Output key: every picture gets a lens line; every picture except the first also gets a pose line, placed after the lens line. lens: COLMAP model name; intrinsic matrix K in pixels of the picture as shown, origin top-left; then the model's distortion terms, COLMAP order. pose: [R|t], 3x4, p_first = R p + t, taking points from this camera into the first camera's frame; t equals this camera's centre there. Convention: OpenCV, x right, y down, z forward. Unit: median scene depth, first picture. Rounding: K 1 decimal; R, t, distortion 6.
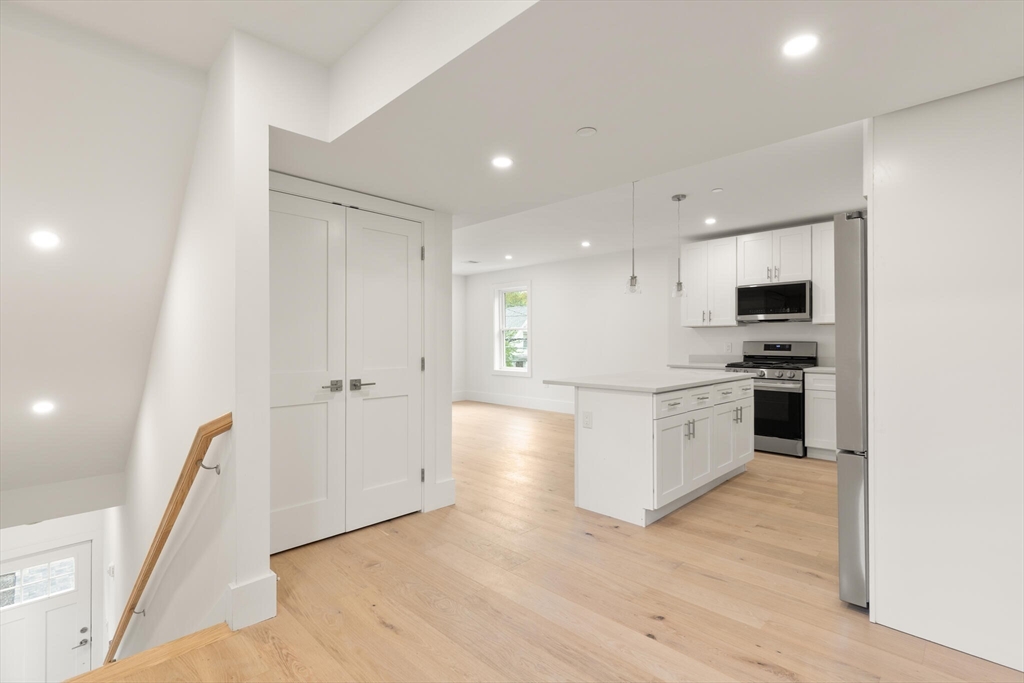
lens RADIAL K [[468.8, 0, 512.6], [0, 468.8, 341.8], [0, 0, 1]] dist [0.001317, -0.001177]
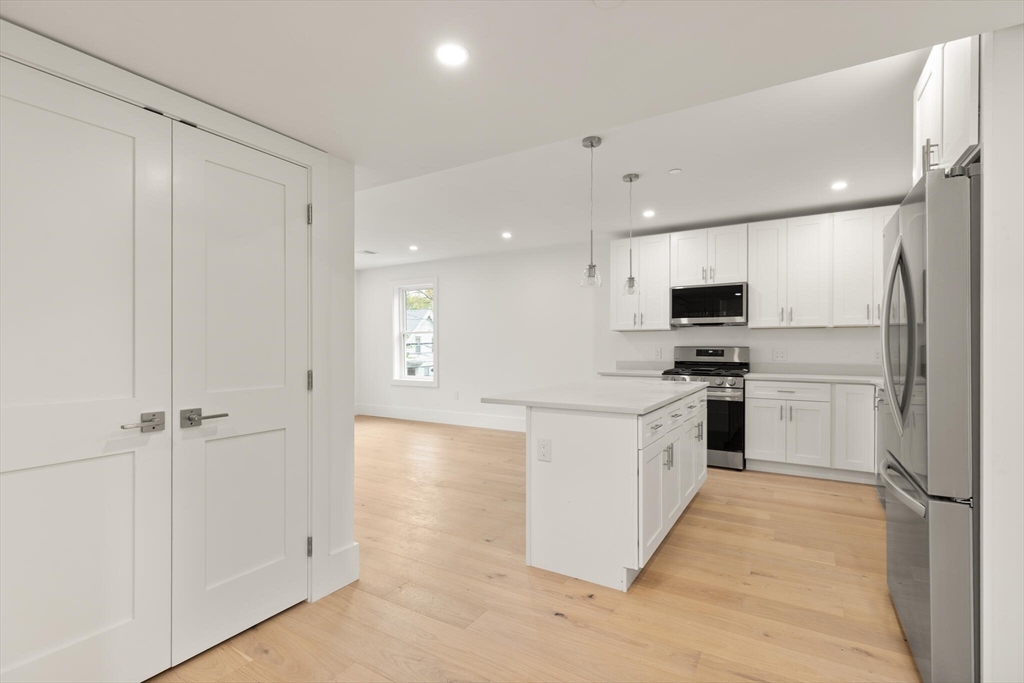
lens RADIAL K [[468.8, 0, 514.6], [0, 468.8, 347.0], [0, 0, 1]] dist [0.001317, -0.001177]
pose [[0.972541, -0.000138, 0.232730, -0.056464], [0.000173, 1.000000, -0.000132, 0.000375], [-0.232730, 0.000169, 0.972541, 0.252449]]
